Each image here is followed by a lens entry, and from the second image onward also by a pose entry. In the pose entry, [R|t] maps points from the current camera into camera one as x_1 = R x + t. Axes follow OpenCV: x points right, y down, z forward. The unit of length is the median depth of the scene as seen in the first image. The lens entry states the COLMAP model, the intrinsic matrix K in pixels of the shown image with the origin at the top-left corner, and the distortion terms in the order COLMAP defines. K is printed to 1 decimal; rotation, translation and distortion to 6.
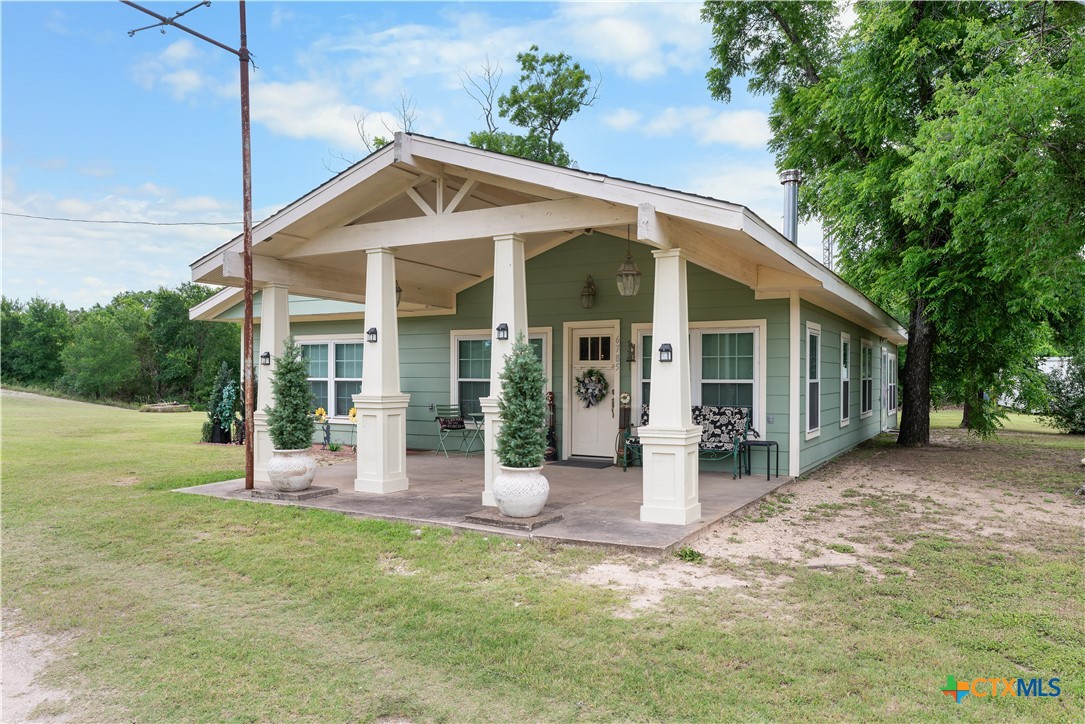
lens RADIAL K [[765.4, 0, 543.2], [0, 765.4, 380.7], [0, 0, 1]] dist [0.000725, -0.000348]
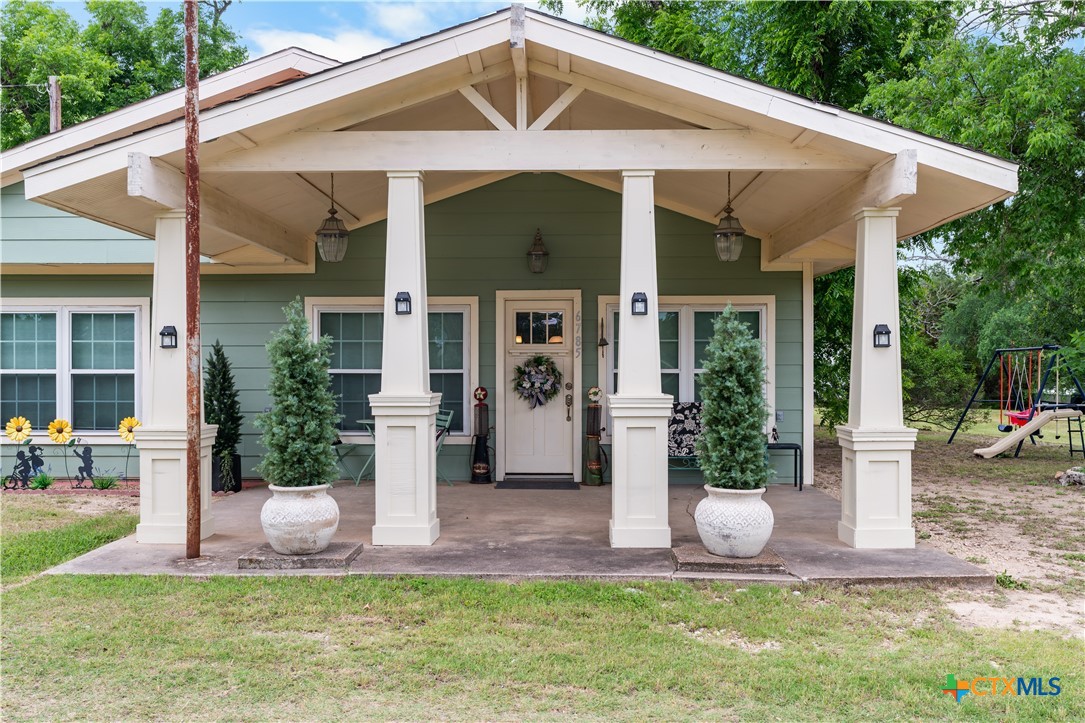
lens RADIAL K [[1013.0, 0, 542.5], [0, 1013.0, 361.5], [0, 0, 1]] dist [0.007760, -0.003244]
pose [[0.882714, -0.001187, 0.469909, -0.414100], [0.005606, 0.999952, -0.008005, -0.001771], [-0.469877, 0.009700, 0.882679, 0.144043]]
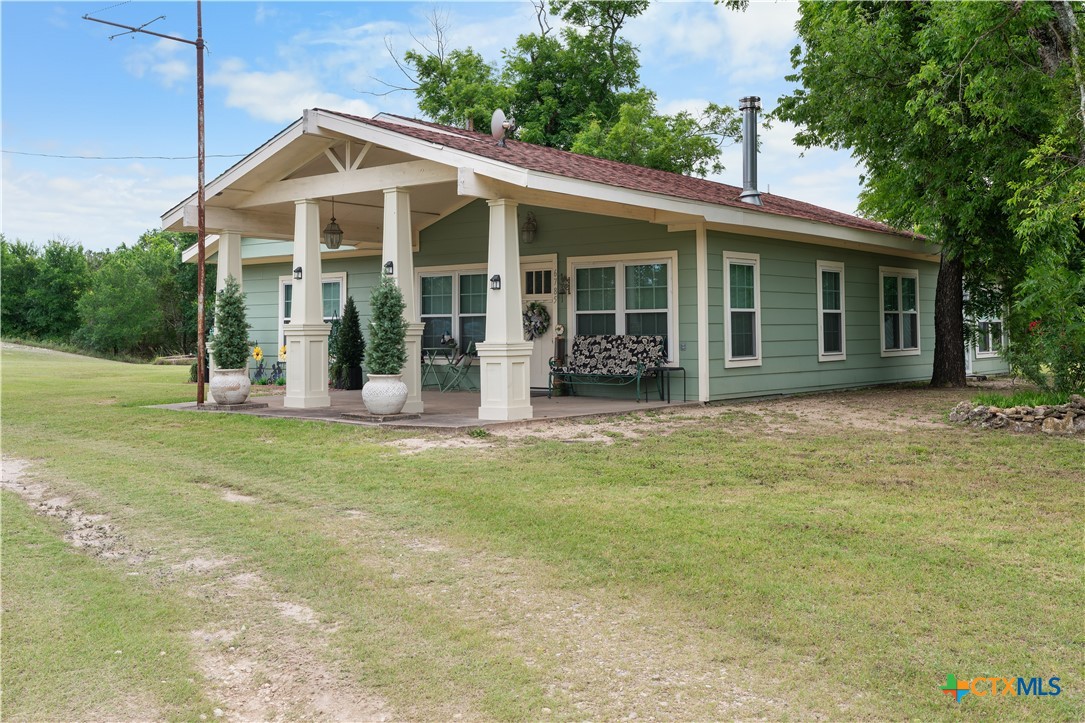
lens RADIAL K [[1085.8, 0, 544.0], [0, 1085.8, 266.2], [0, 0, 1]] dist [0.005422, 0.002069]
pose [[0.986337, -0.020946, -0.163405, 0.332965], [0.010181, 0.997738, -0.066441, 0.035094], [0.164427, 0.063869, 0.984319, -0.459594]]
